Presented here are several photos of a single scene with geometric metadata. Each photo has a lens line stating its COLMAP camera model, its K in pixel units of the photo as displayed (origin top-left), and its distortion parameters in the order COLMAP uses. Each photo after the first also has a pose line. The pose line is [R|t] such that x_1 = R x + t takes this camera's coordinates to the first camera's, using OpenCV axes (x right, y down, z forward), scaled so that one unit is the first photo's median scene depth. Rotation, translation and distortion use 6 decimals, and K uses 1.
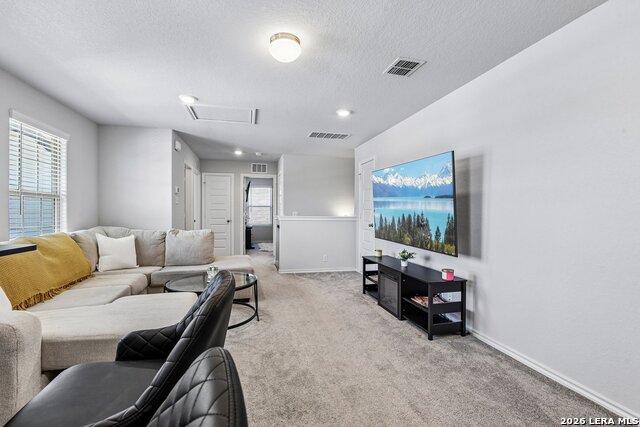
lens RADIAL K [[292.7, 0, 317.7], [0, 292.7, 214.0], [0, 0, 1]] dist [-0.014547, -0.000454]
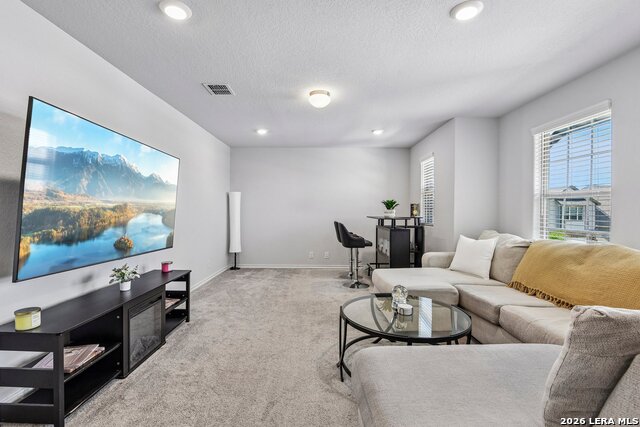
lens RADIAL K [[292.7, 0, 317.7], [0, 292.7, 214.0], [0, 0, 1]] dist [-0.014547, -0.000454]
pose [[-0.980781, -0.002283, 0.195098, -0.278997], [-0.001171, 0.999982, 0.005817, 0.004450], [-0.195108, 0.005477, -0.980766, 1.725482]]
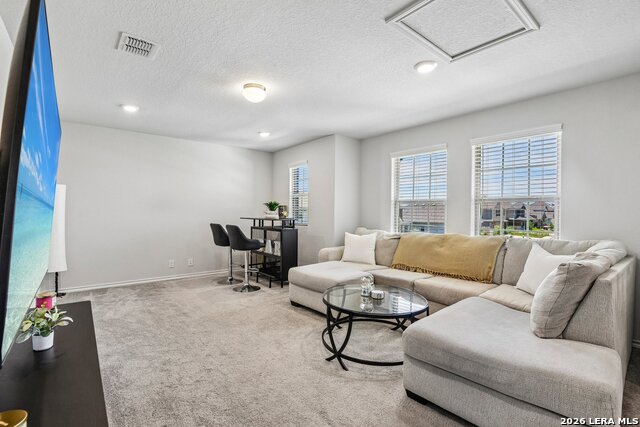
lens RADIAL K [[292.7, 0, 317.7], [0, 292.7, 214.0], [0, 0, 1]] dist [-0.014547, -0.000454]
pose [[-0.882213, 0.000754, -0.470850, 0.187521], [-0.001053, 0.999993, 0.003574, 0.001025], [0.470850, 0.003649, -0.882206, 1.665727]]
